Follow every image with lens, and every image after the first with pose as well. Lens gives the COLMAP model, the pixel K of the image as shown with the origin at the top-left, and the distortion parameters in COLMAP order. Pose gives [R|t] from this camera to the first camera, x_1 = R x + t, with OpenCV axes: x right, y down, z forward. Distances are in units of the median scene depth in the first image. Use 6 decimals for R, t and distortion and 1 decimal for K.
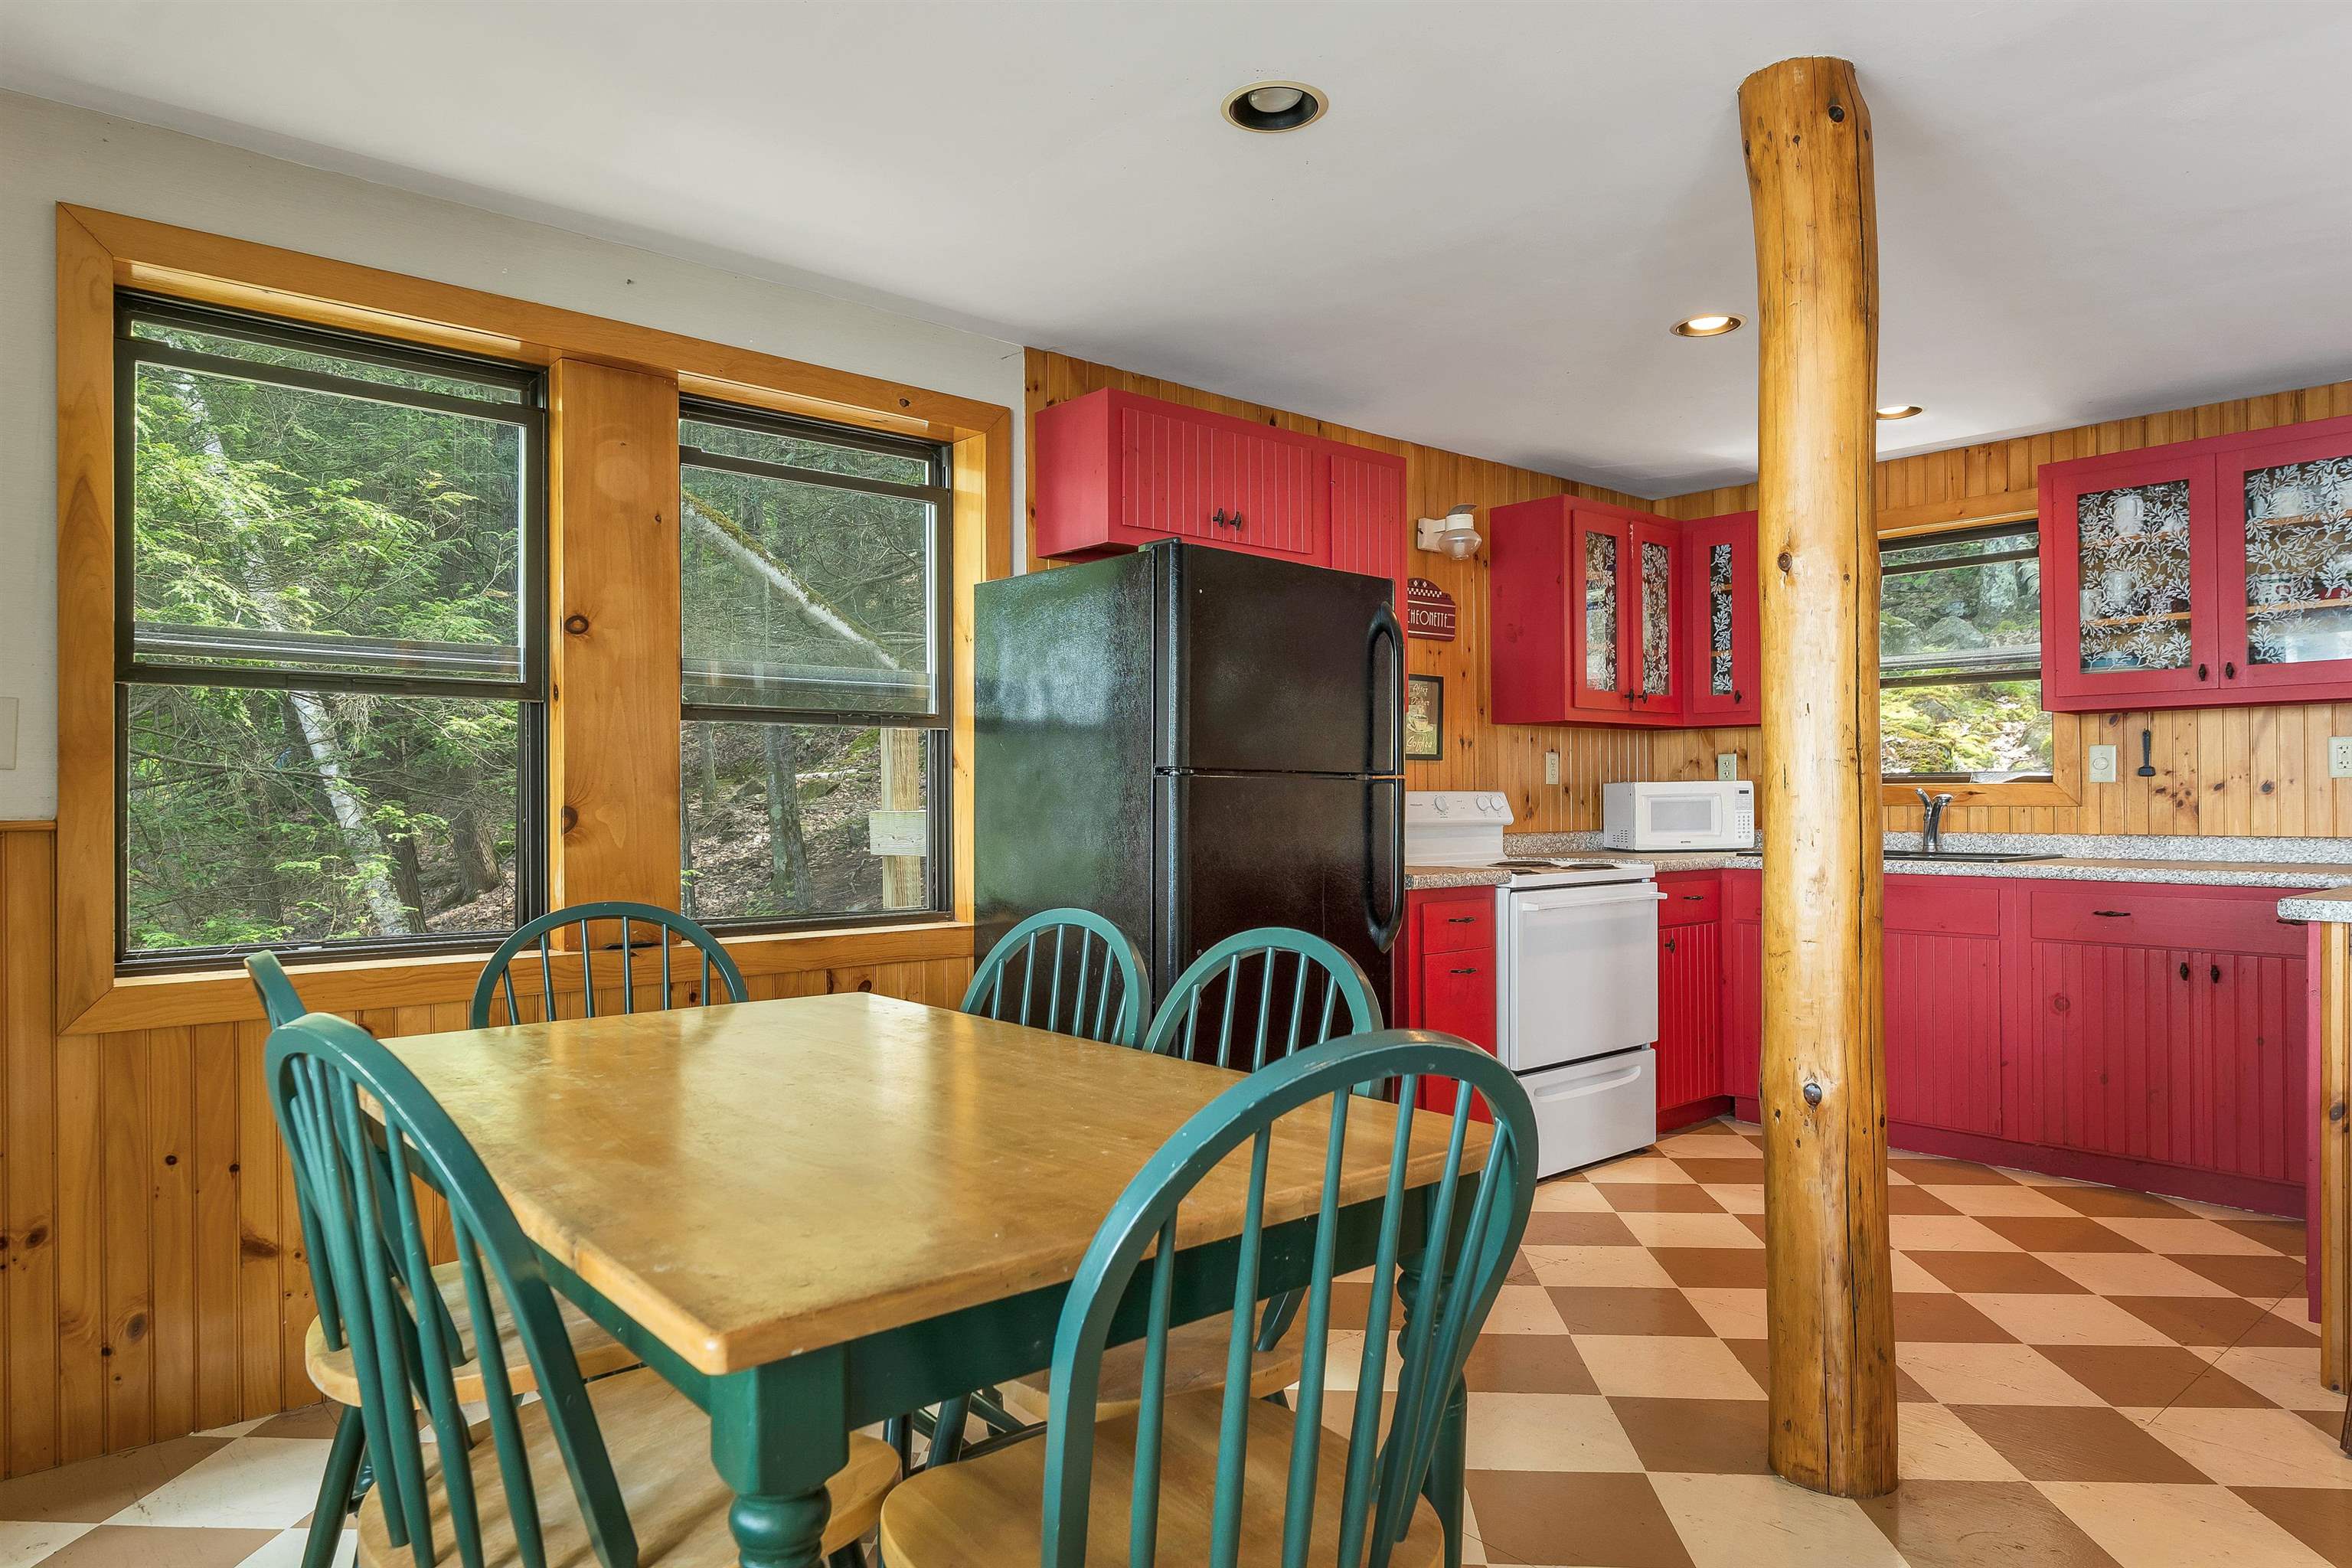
lens RADIAL K [[1427.6, 0, 1169.7], [0, 1427.6, 792.4], [0, 0, 1]] dist [-0.006286, 0.000007]
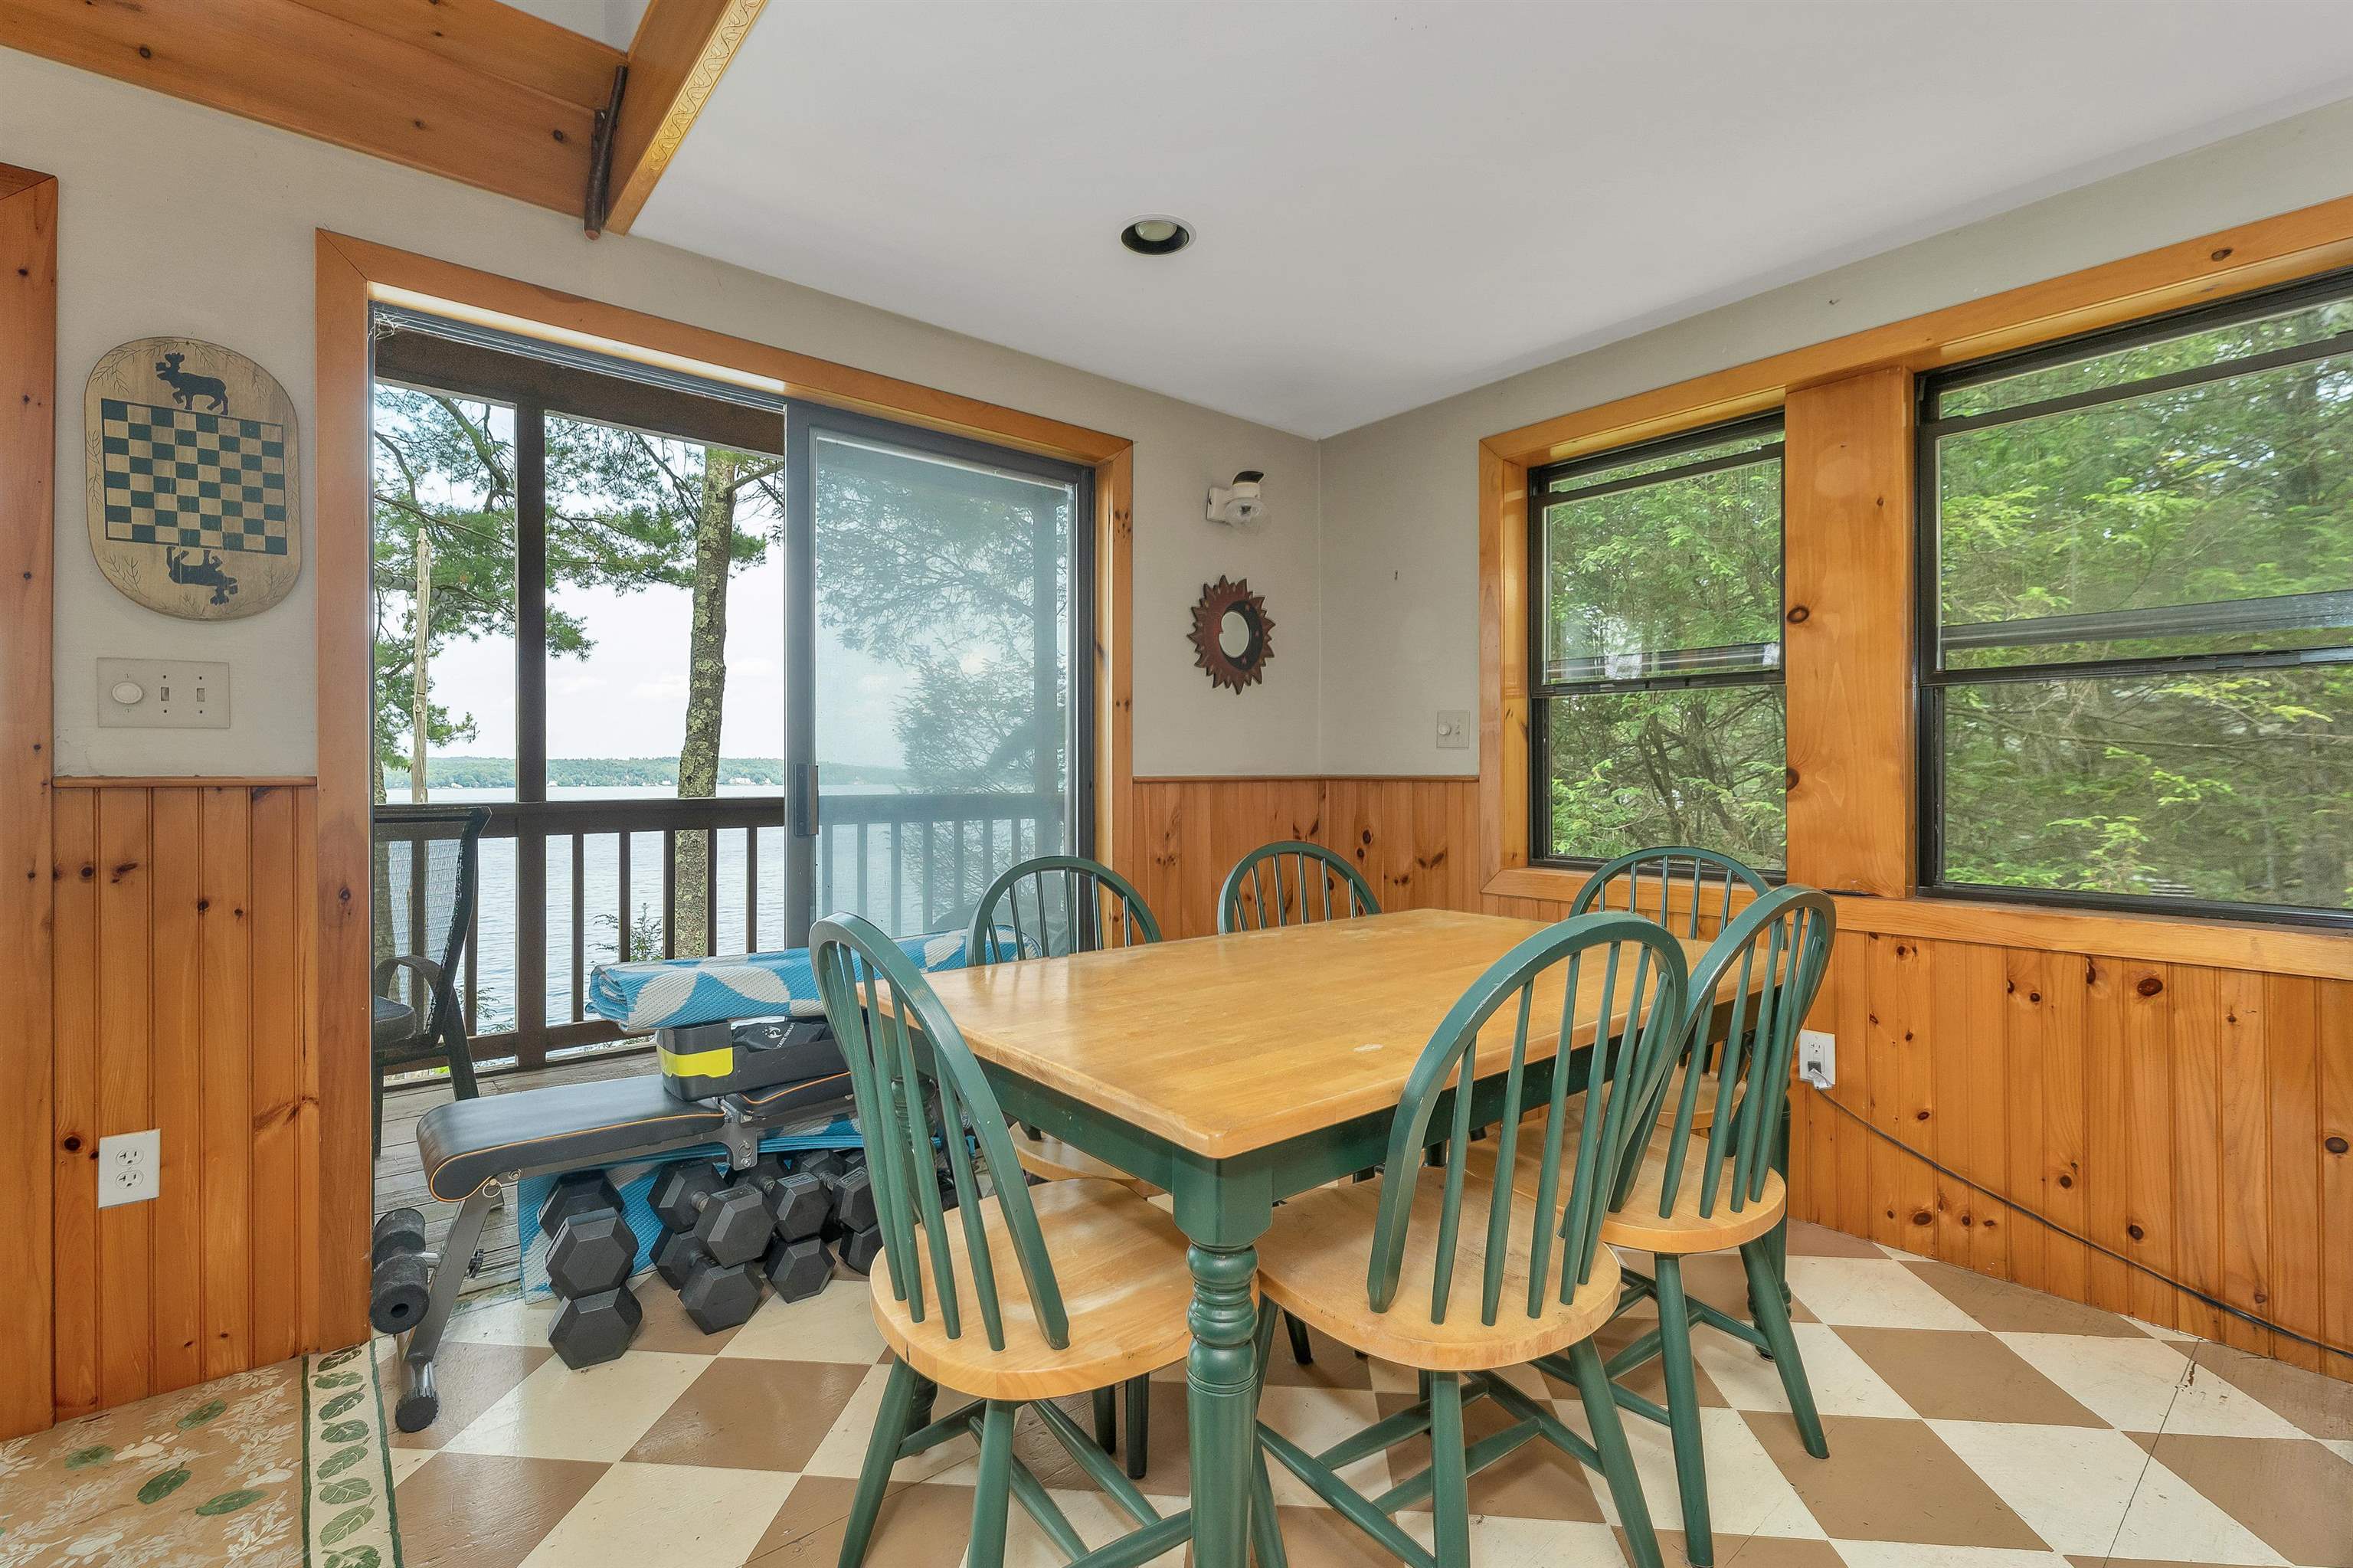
lens RADIAL K [[1051.4, 0, 1172.1], [0, 1051.4, 774.5], [0, 0, 1]] dist [0.001453, 0.000232]
pose [[-0.017076, 0.003150, -0.999849, 0.320025], [0.006881, 0.999972, 0.003033, 0.004927], [0.999831, -0.006828, -0.017097, 0.346836]]
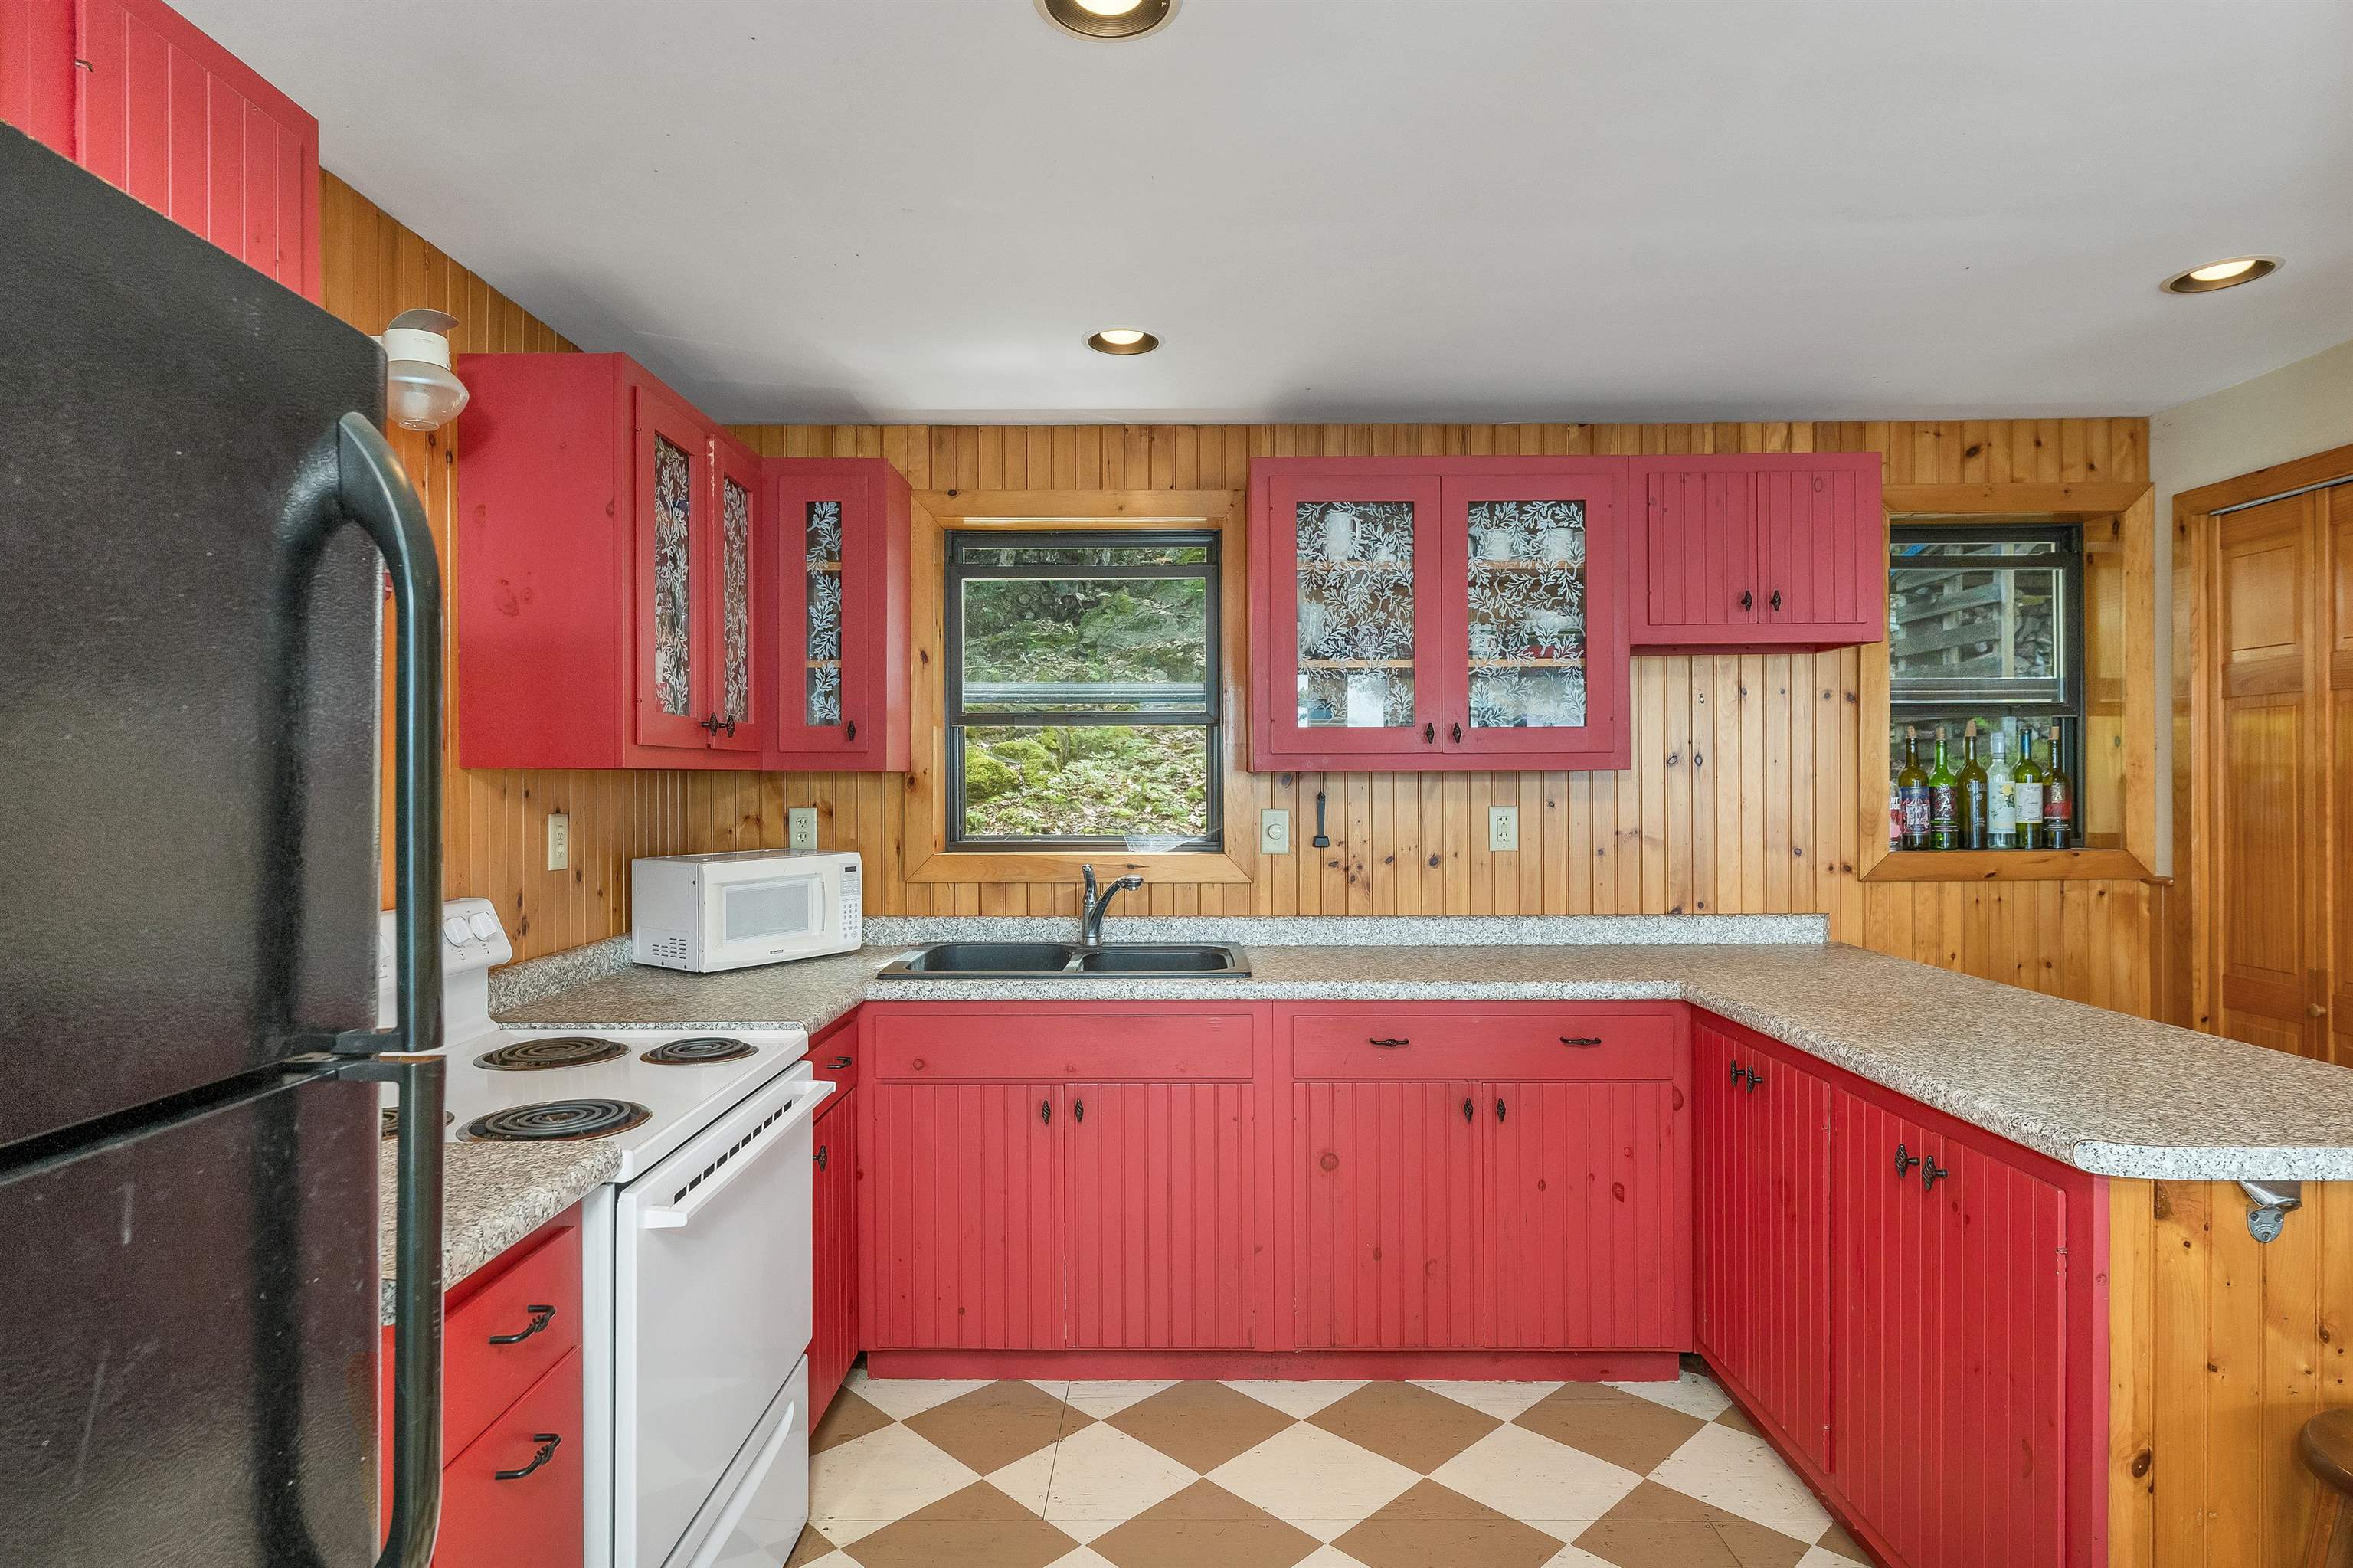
lens RADIAL K [[1270.2, 0, 1171.3], [0, 1270.2, 781.4], [0, 0, 1]] dist [0.000691, -0.001321]
pose [[0.660060, 0.003155, 0.751206, 0.056650], [-0.004625, 0.999989, -0.000136, -0.051501], [-0.751199, -0.003385, 0.660067, 0.578788]]
